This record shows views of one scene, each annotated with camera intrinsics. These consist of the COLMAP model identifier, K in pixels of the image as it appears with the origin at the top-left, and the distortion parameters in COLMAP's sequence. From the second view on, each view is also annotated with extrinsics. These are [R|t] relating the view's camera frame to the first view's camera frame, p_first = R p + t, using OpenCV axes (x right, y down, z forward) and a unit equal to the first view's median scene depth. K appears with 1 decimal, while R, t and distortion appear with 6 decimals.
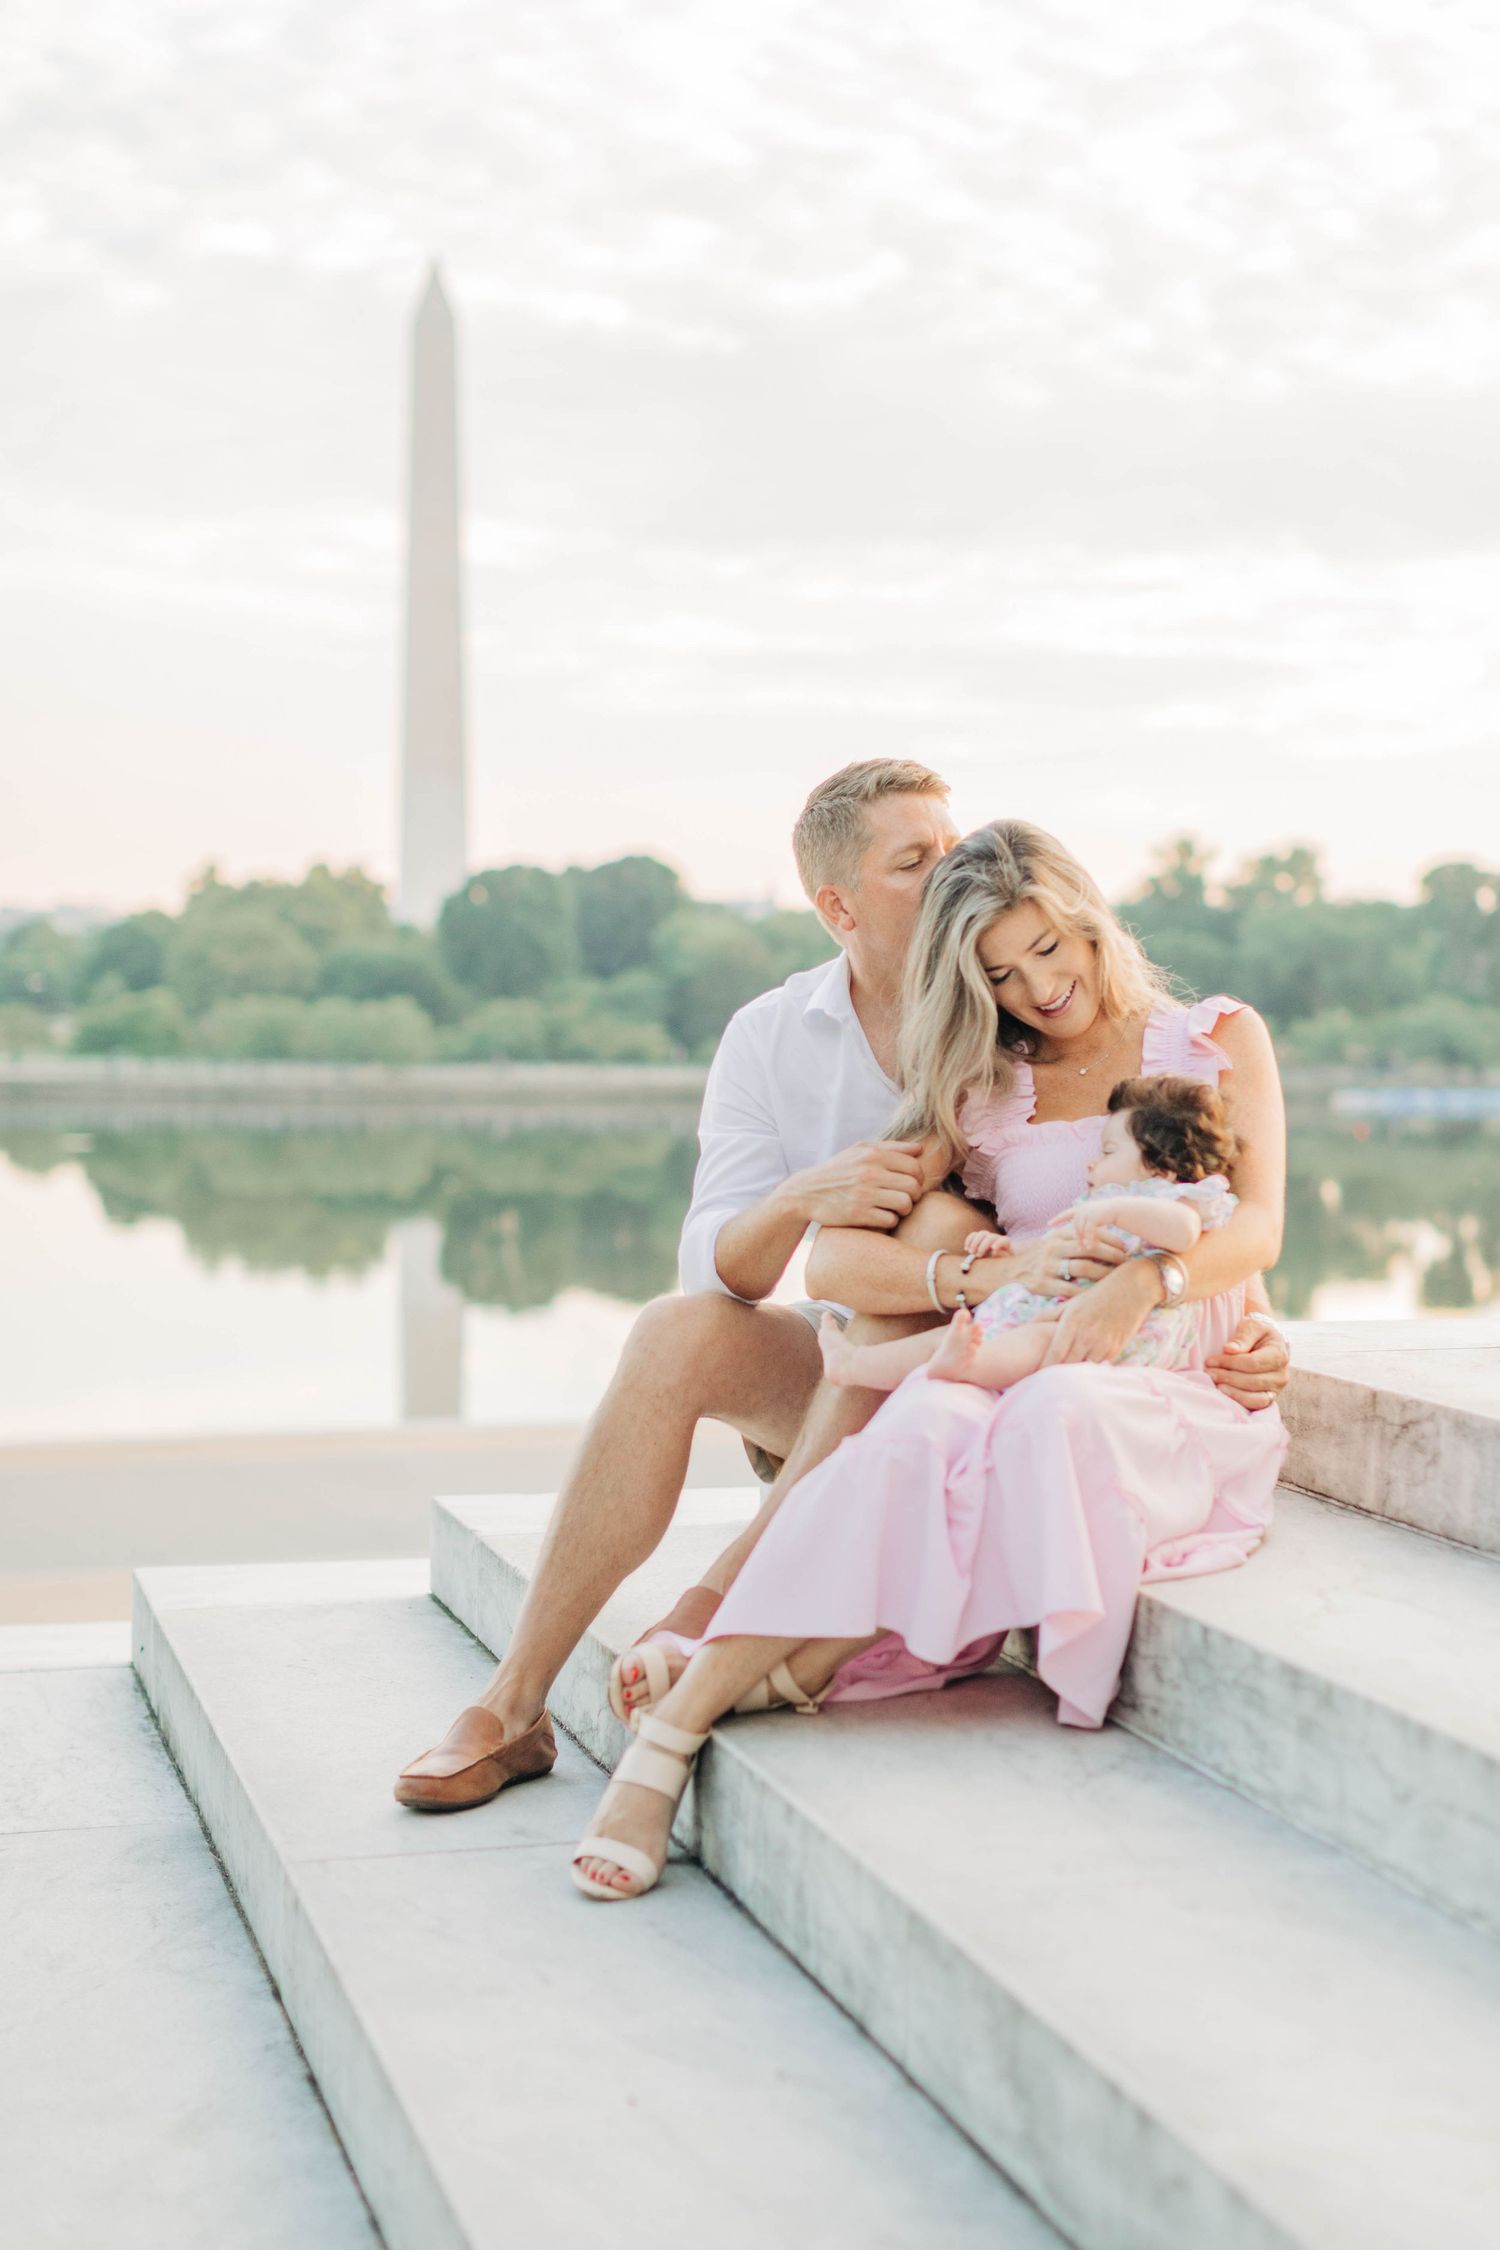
lens RADIAL K [[3730.3, 0, 872.2], [0, 3730.3, 1128.5], [0, 0, 1]] dist [0.028638, -0.065750]
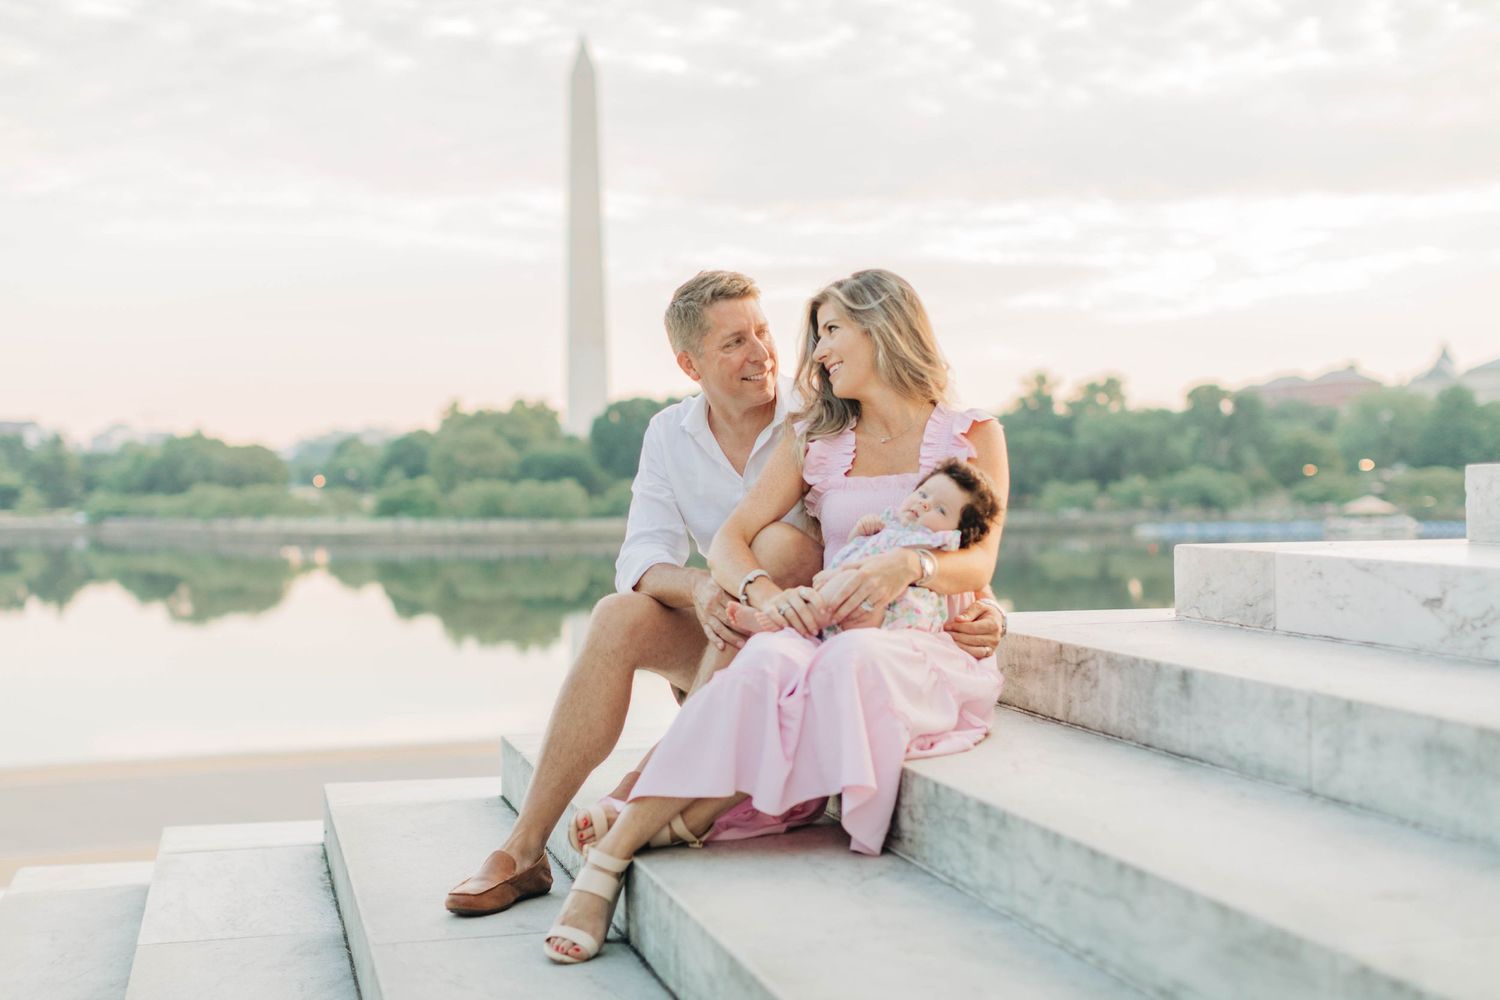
lens RADIAL K [[2256.3, 0, 750.0], [0, 2256.3, 500.0], [0, 0, 1]] dist [0.016782, 0.064822]
pose [[0.998776, -0.018762, -0.045762, 0.053224], [0.017664, 0.999549, -0.024281, 0.033737], [0.046197, 0.023443, 0.998657, 0.041475]]
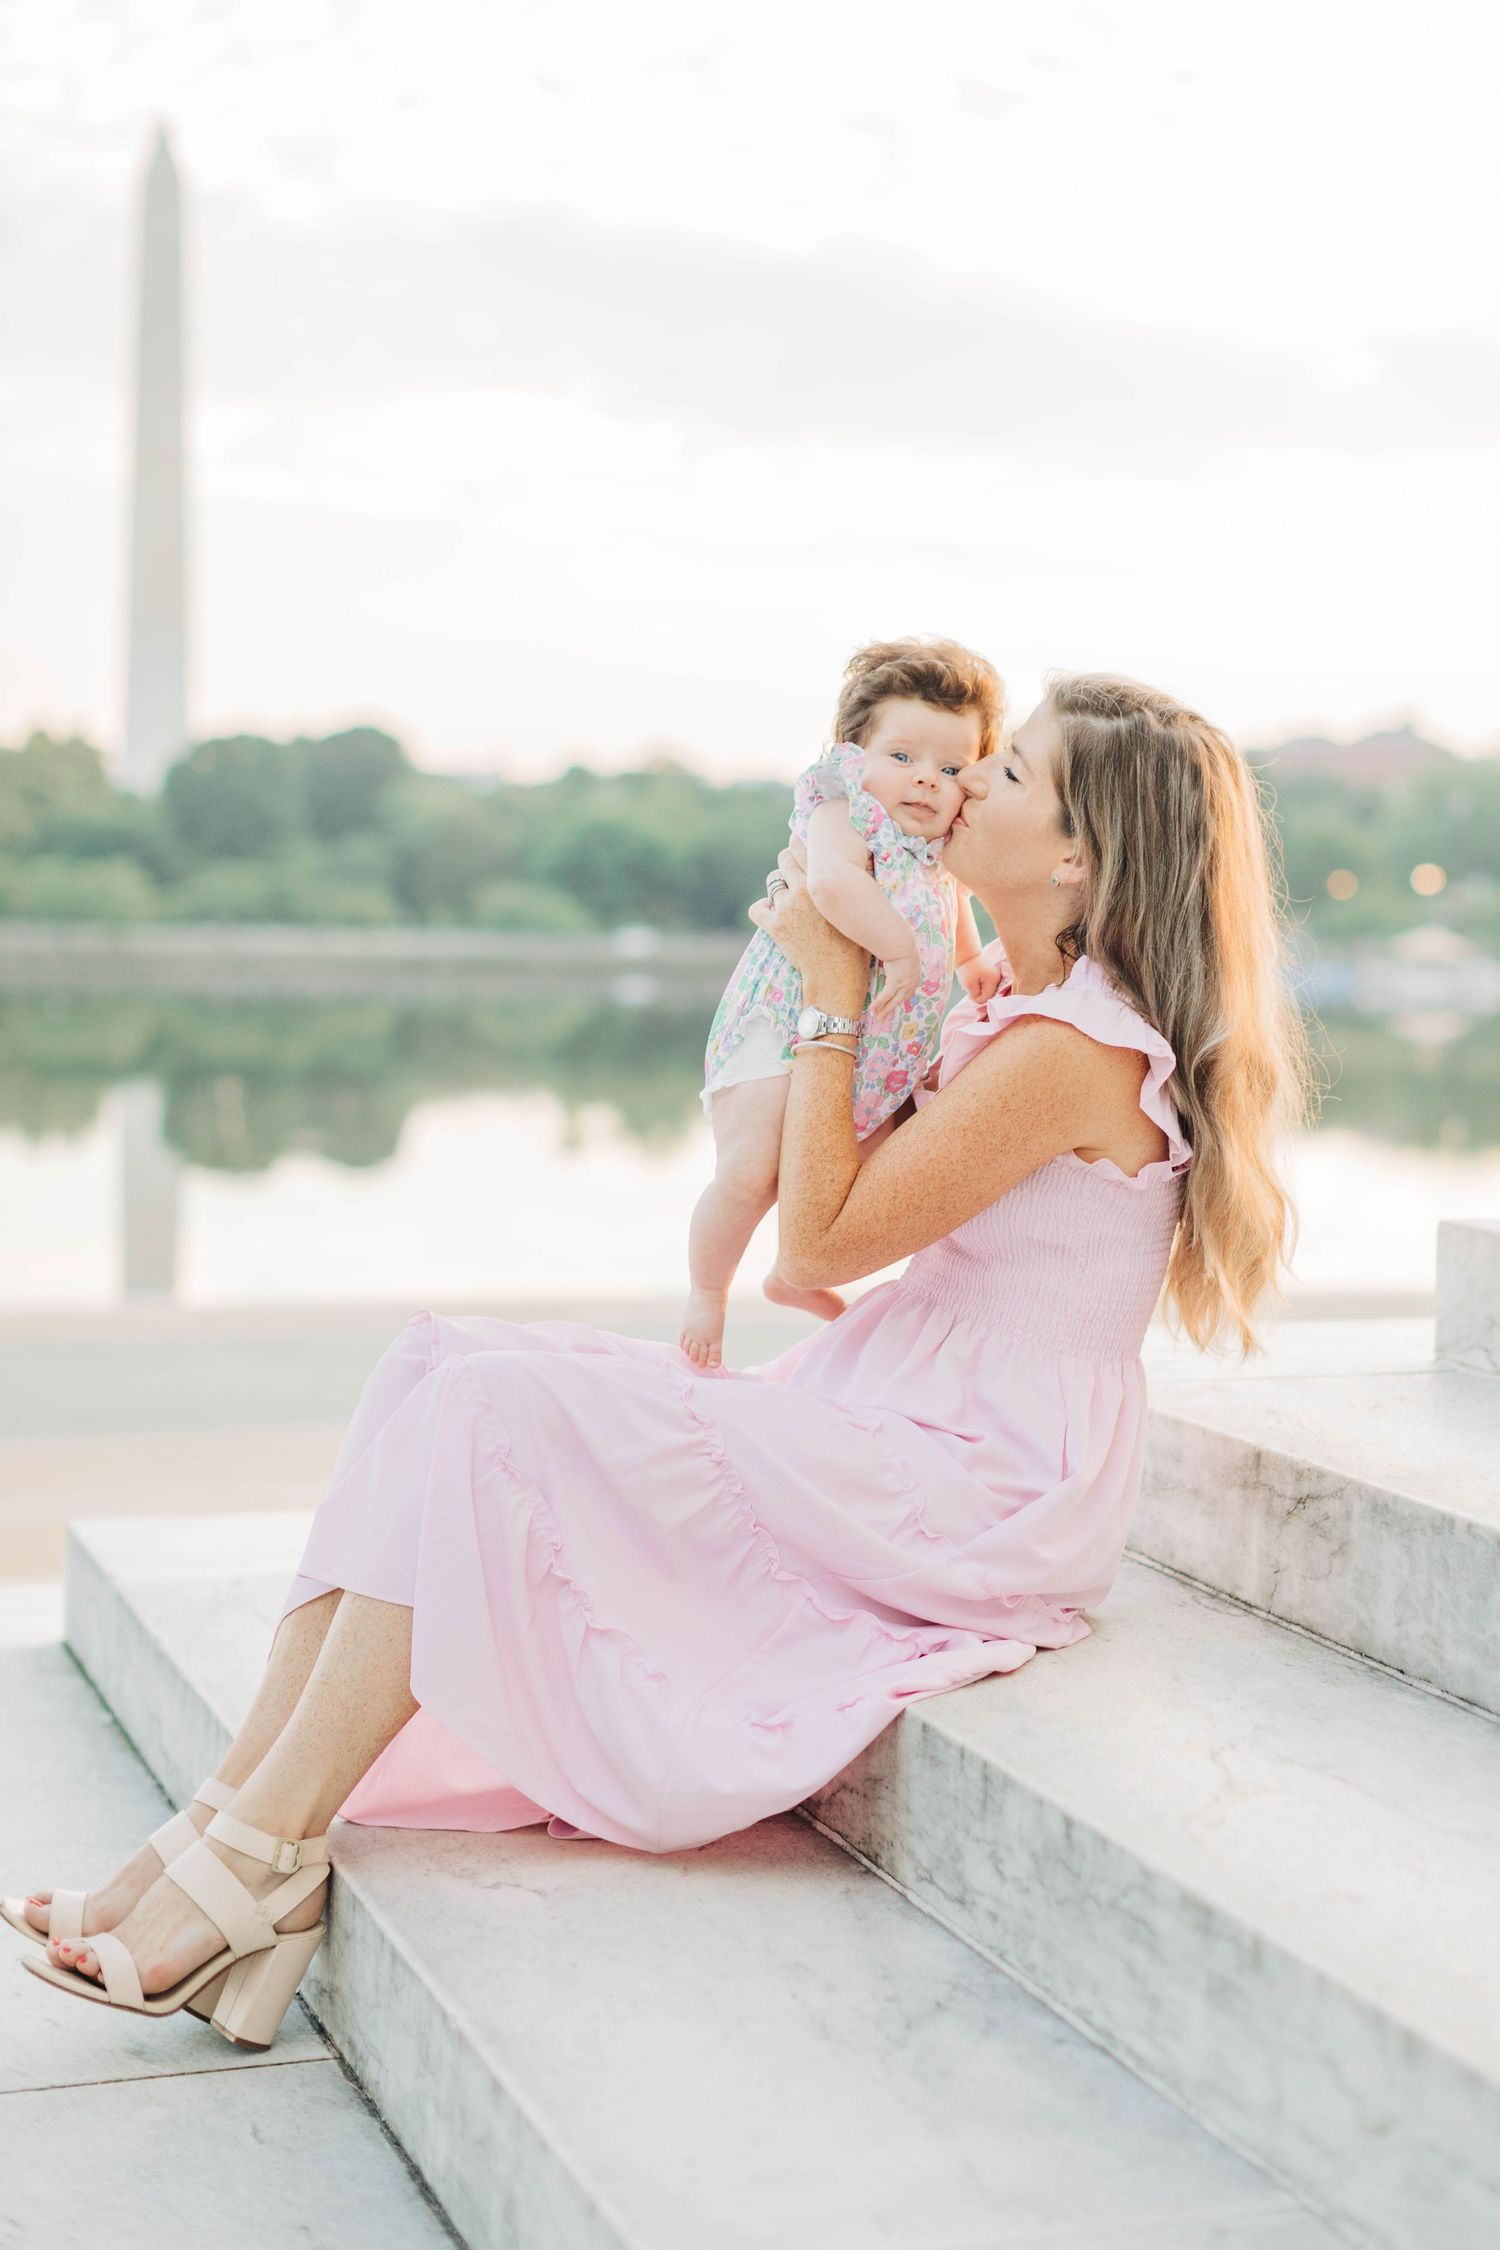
lens RADIAL K [[3724.3, 0, 868.7], [0, 3724.3, 984.7], [0, 0, 1]] dist [0.010786, -0.031108]
pose [[0.997323, 0.010272, 0.072393, -0.004401], [-0.009975, 0.999940, -0.004460, -0.025276], [-0.072435, 0.003726, 0.997366, 0.254476]]
